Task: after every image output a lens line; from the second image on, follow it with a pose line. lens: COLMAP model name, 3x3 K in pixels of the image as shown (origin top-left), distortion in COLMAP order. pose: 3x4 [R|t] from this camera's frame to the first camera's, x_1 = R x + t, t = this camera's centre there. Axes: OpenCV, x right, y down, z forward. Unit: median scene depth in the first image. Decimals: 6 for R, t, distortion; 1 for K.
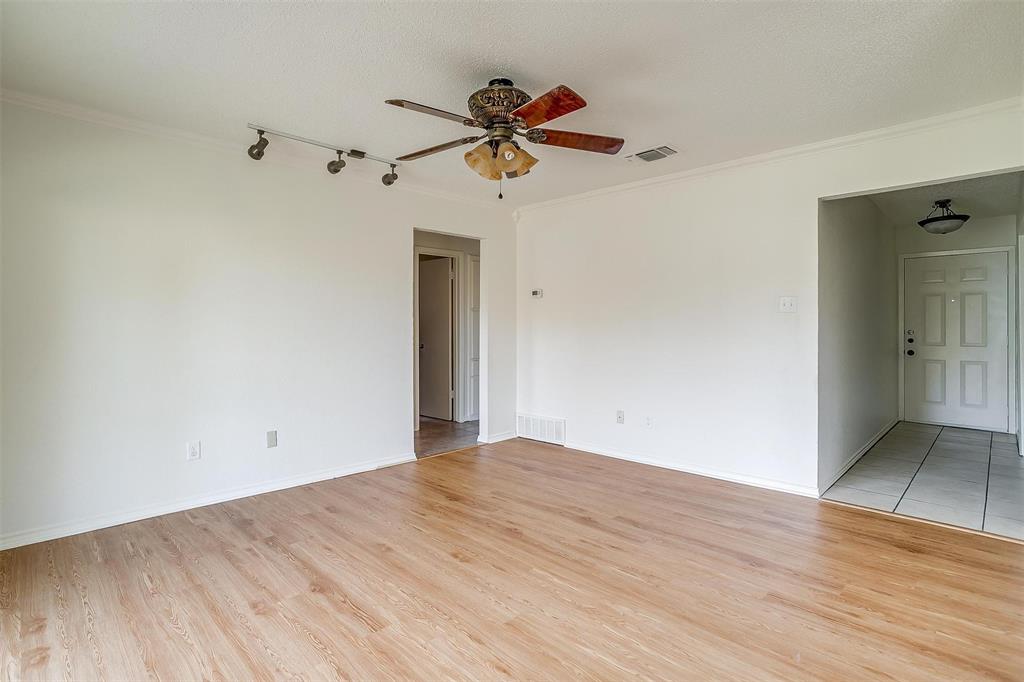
lens RADIAL K [[509.1, 0, 506.0], [0, 509.1, 325.5], [0, 0, 1]] dist [-0.044180, 0.000770]
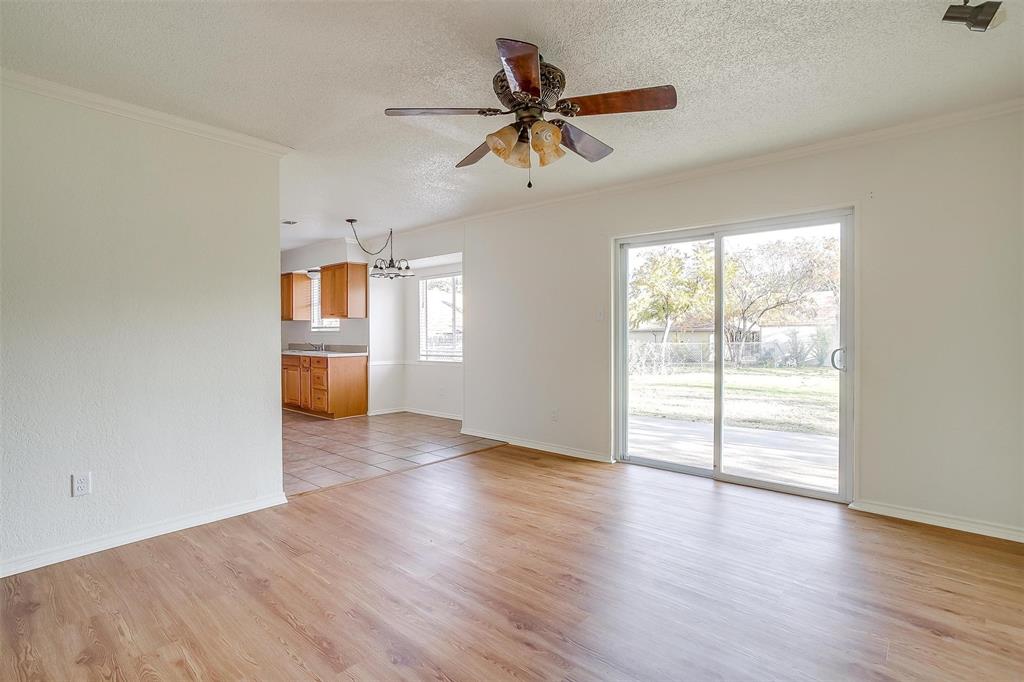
lens RADIAL K [[503.6, 0, 504.4], [0, 503.6, 337.8], [0, 0, 1]] dist [-0.057705, 0.033593]
pose [[-0.998239, 0.005948, -0.059022, 0.061342], [0.005306, 0.999925, 0.011031, 0.003901], [0.059083, 0.010698, -0.998196, 1.334397]]
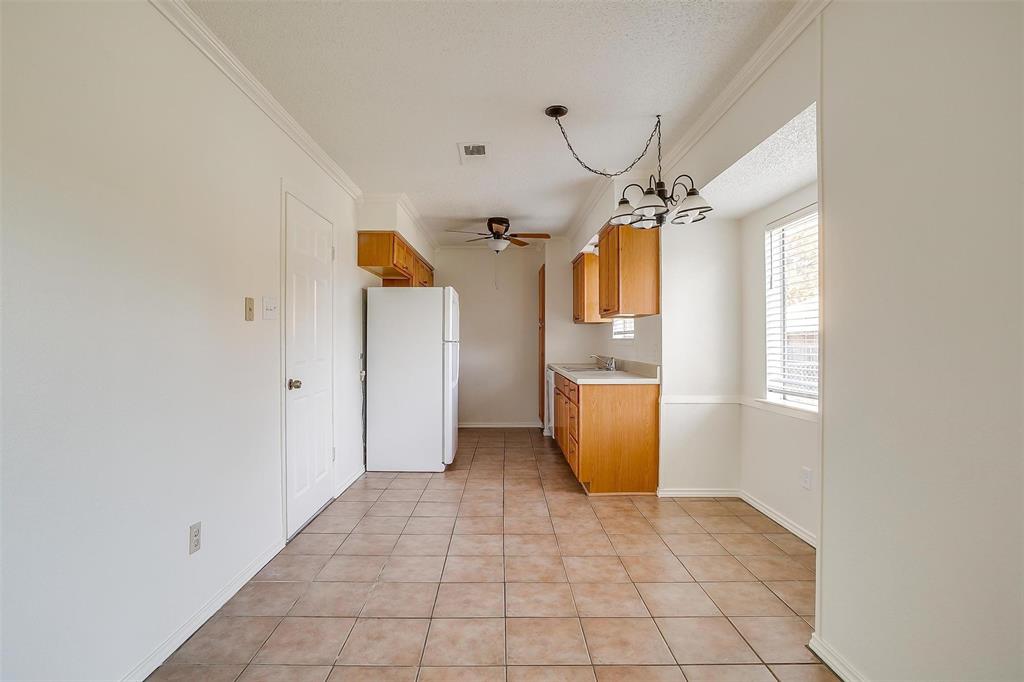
lens RADIAL K [[505.5, 0, 502.9], [0, 505.5, 334.6], [0, 0, 1]] dist [-0.044321, 0.015923]
pose [[-0.710526, 0.009510, 0.703607, -0.030640], [0.000736, 0.999918, -0.012772, 0.002182], [-0.703671, -0.008557, -0.710475, 0.349238]]
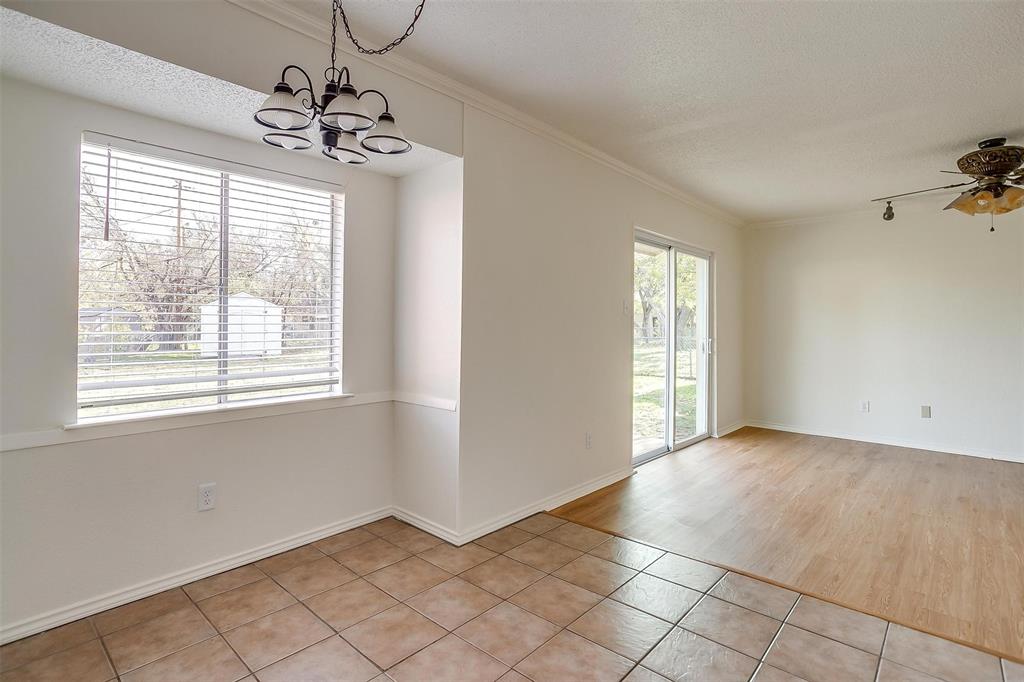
lens RADIAL K [[506.6, 0, 508.0], [0, 506.6, 315.7], [0, 0, 1]] dist [-0.034067, 0.019538]
pose [[0.052149, -0.019880, -0.998441, 0.846061], [-0.008130, 0.999760, -0.020331, 0.000885], [0.998606, 0.009178, 0.051975, -0.212886]]
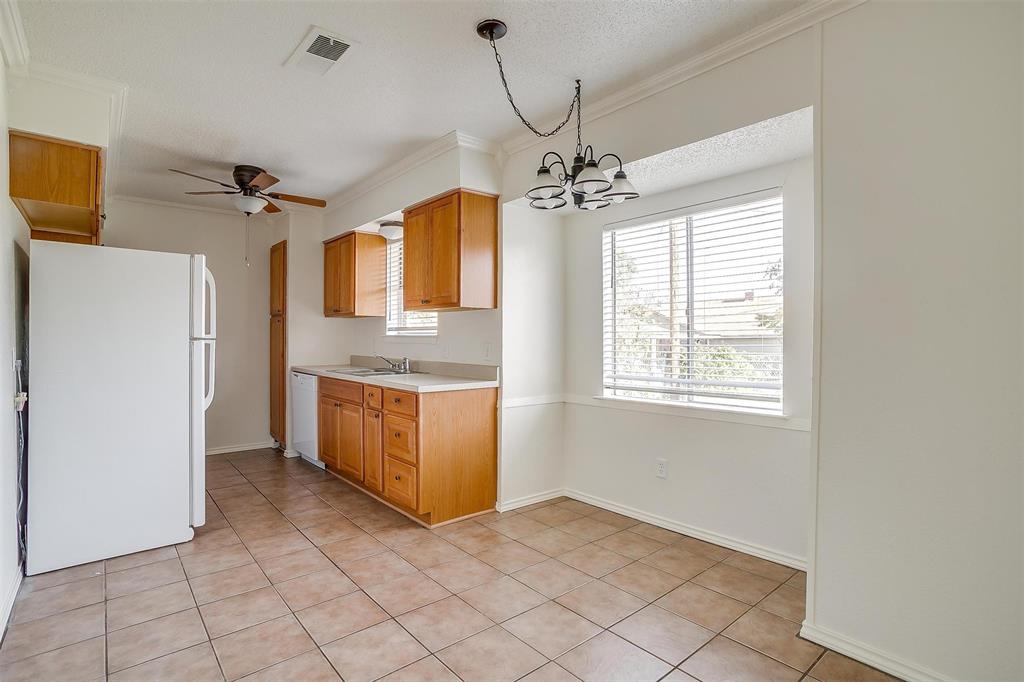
lens RADIAL K [[503.6, 0, 504.4], [0, 503.6, 337.8], [0, 0, 1]] dist [-0.057705, 0.033593]
pose [[-0.996248, -0.001374, 0.086530, 0.378674], [-0.001410, 0.999999, -0.000356, 0.001009], [-0.086529, -0.000476, -0.996249, 0.308809]]
